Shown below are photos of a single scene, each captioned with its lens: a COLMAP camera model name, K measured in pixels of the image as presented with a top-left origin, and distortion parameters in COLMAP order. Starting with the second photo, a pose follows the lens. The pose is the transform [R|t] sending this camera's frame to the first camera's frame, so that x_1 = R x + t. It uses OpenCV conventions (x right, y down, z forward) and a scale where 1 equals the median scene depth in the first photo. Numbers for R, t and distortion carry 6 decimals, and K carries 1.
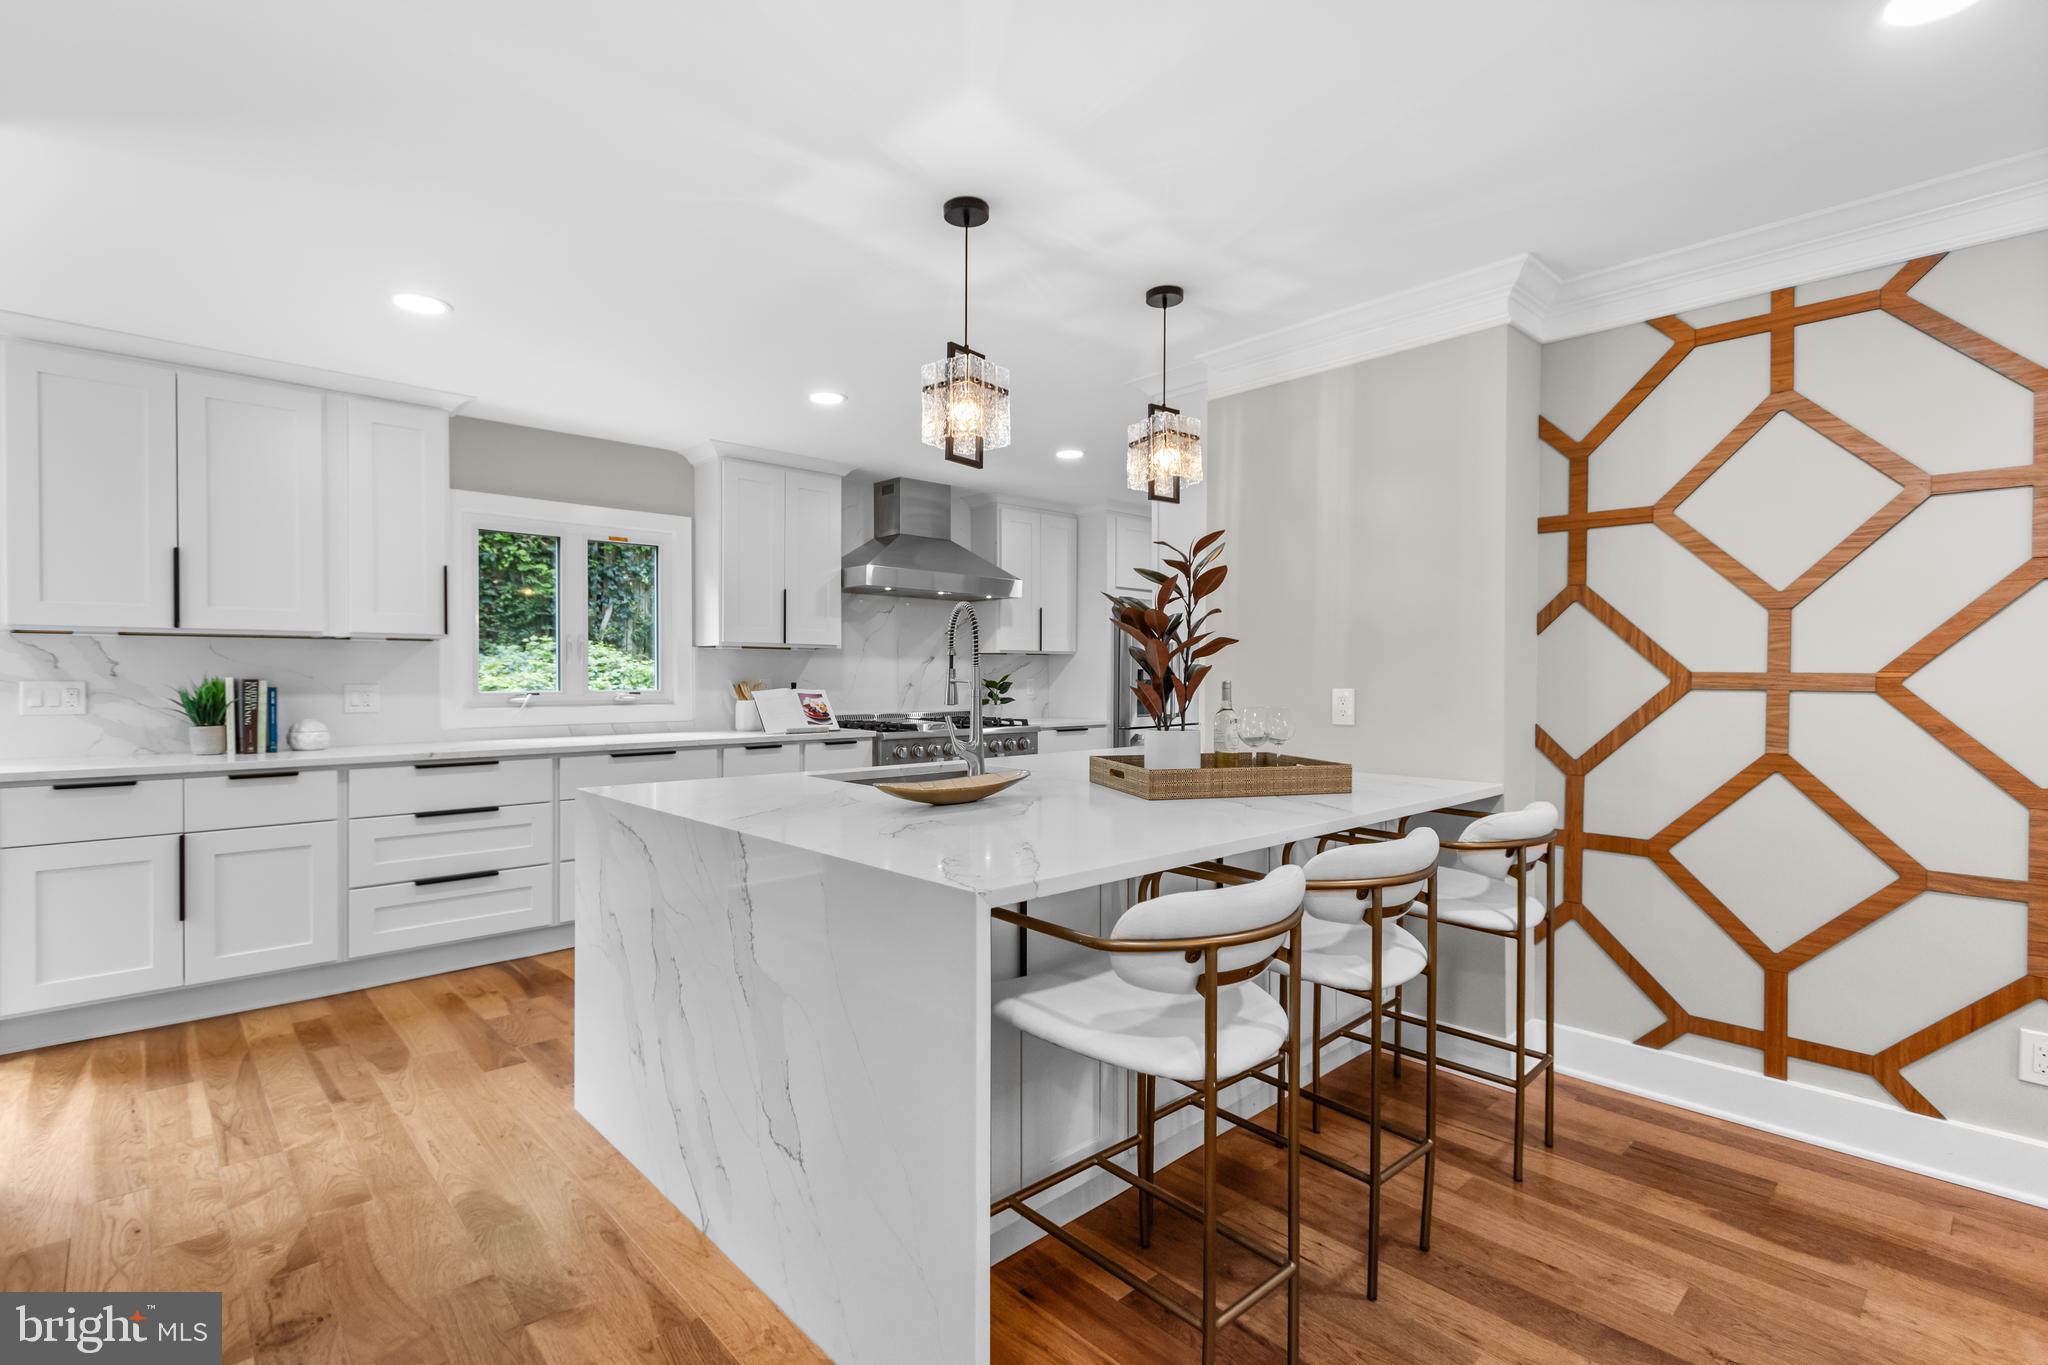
lens RADIAL K [[944.6, 0, 1034.1], [0, 944.6, 699.0], [0, 0, 1]] dist [0.002378, 0.000559]
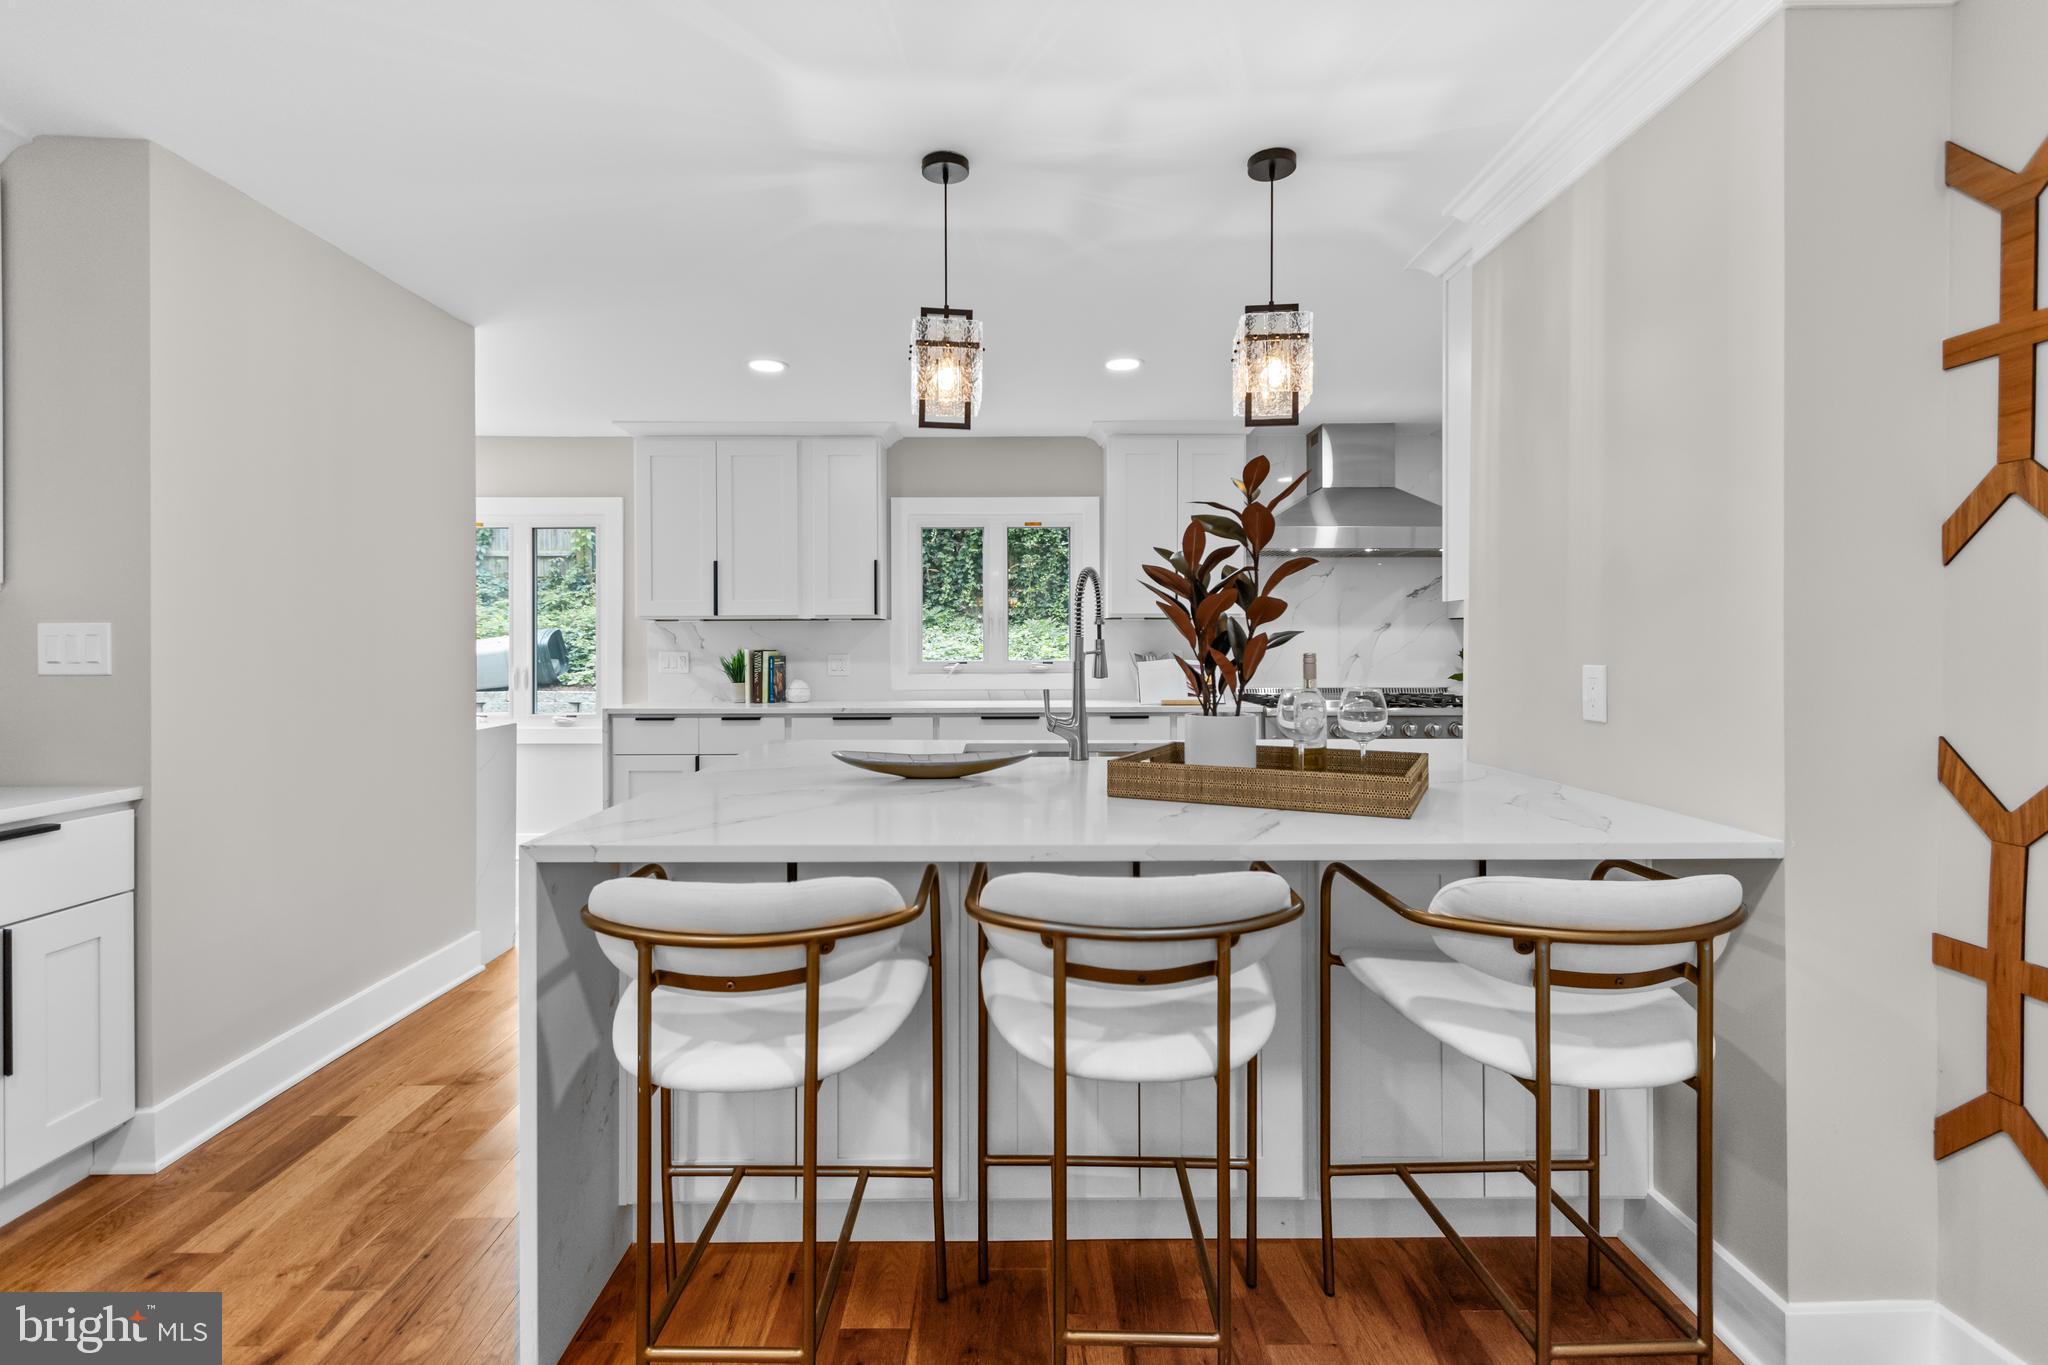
lens RADIAL K [[951.0, 0, 1019.3], [0, 951.0, 671.4], [0, 0, 1]] dist [0.001243, 0.000501]
pose [[0.735481, 0.015230, -0.677374, 0.505435], [-0.013830, 0.999876, 0.007465, -0.006449], [0.677404, 0.003878, 0.735601, 0.264877]]
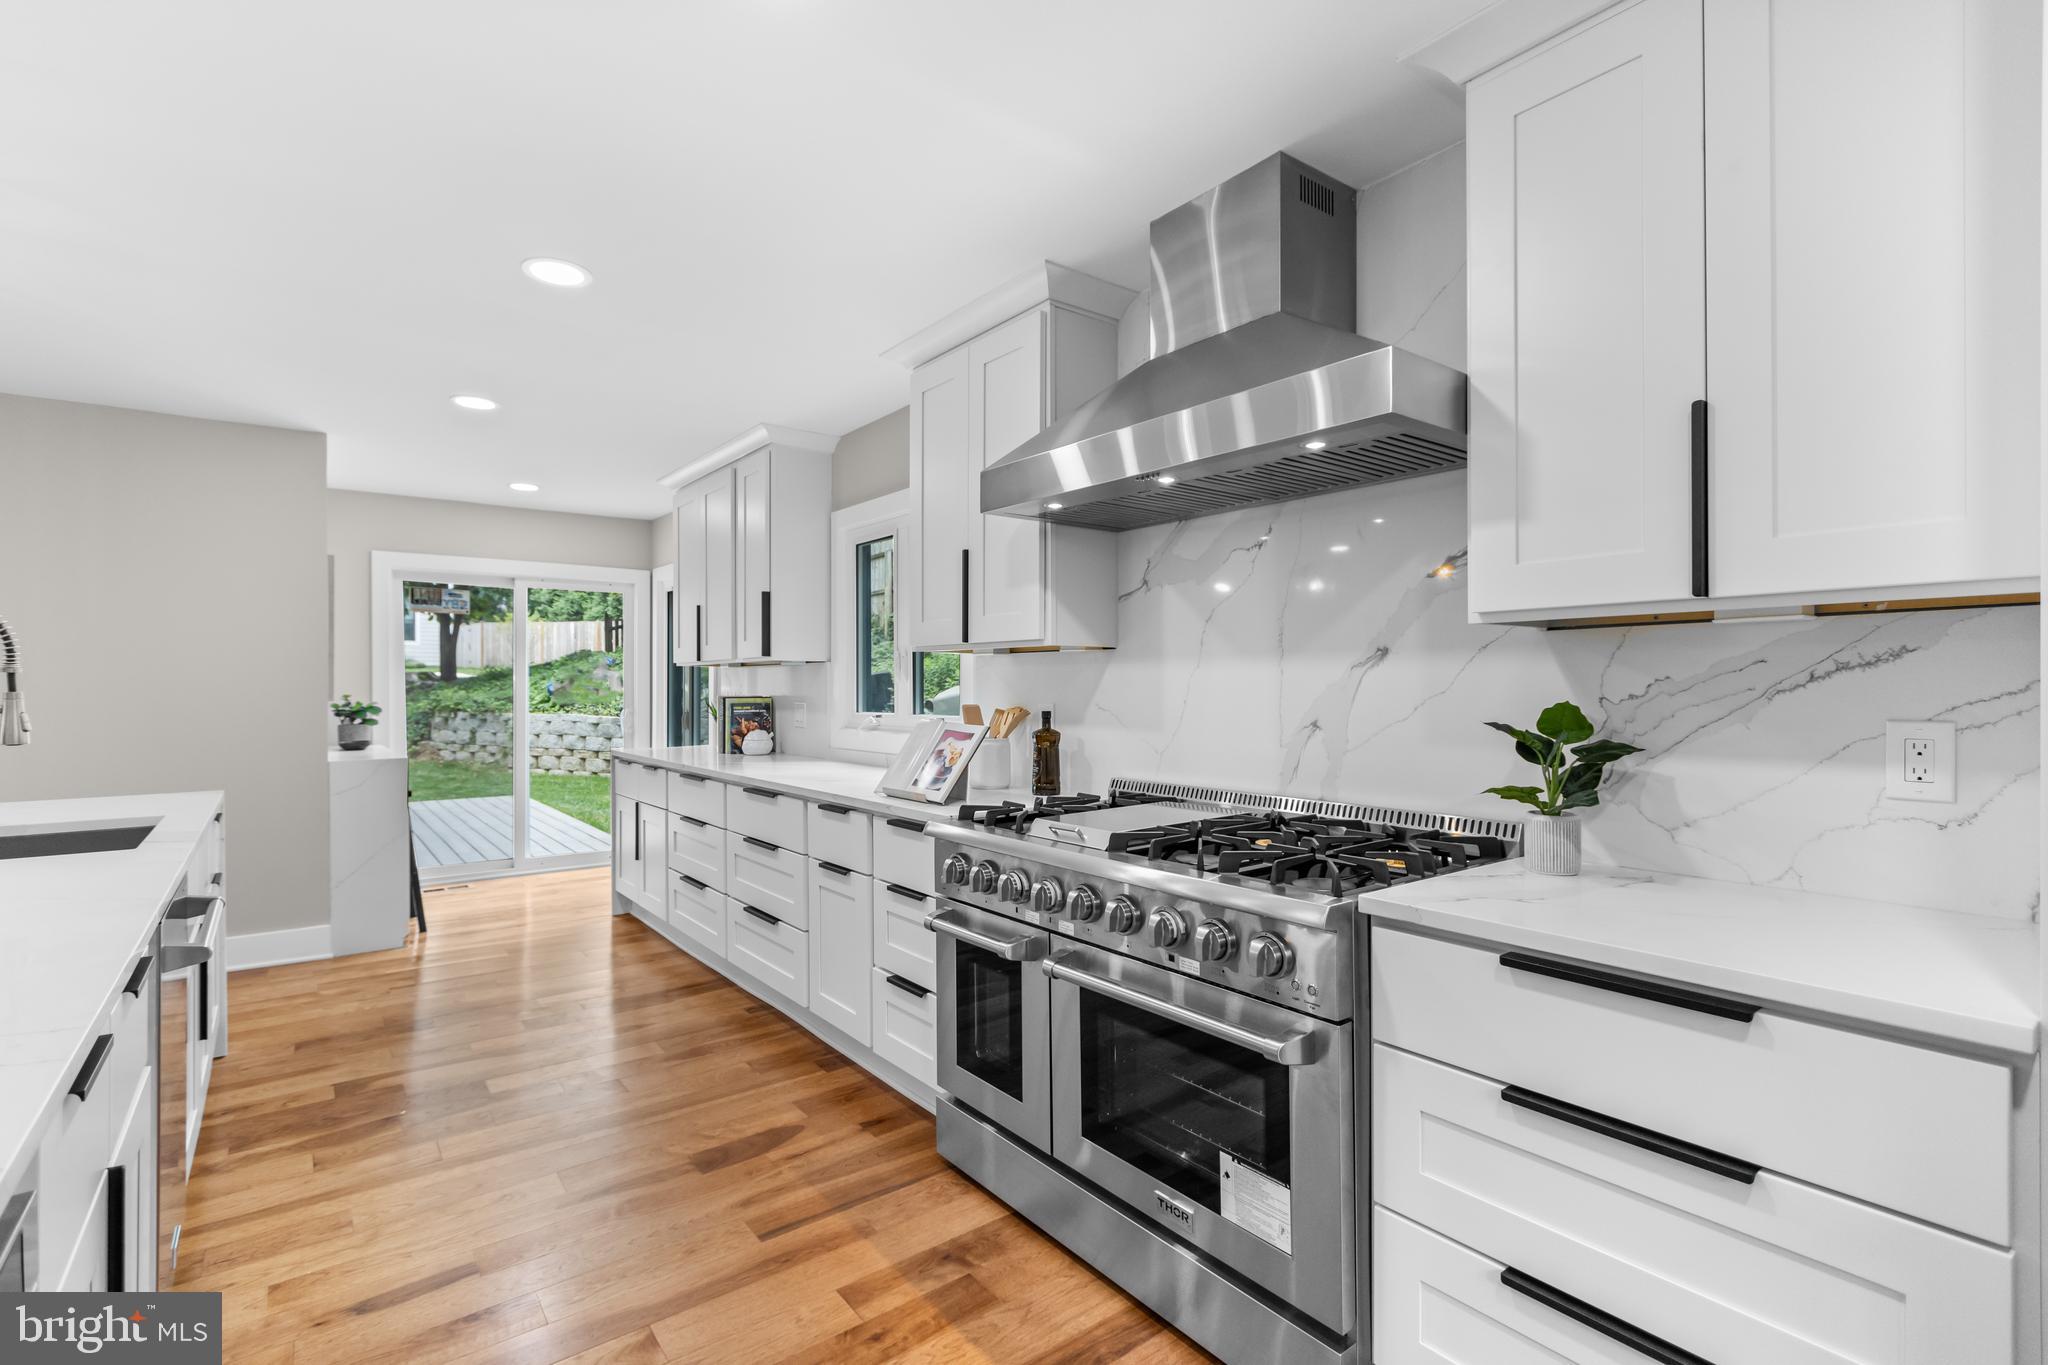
lens RADIAL K [[951.0, 0, 1019.3], [0, 951.0, 671.4], [0, 0, 1]] dist [0.001243, 0.000501]
pose [[-0.086227, -0.014043, -0.996177, 0.541563], [-0.023567, 0.999650, -0.012052, -0.059698], [0.995997, 0.022437, -0.086528, 1.832970]]
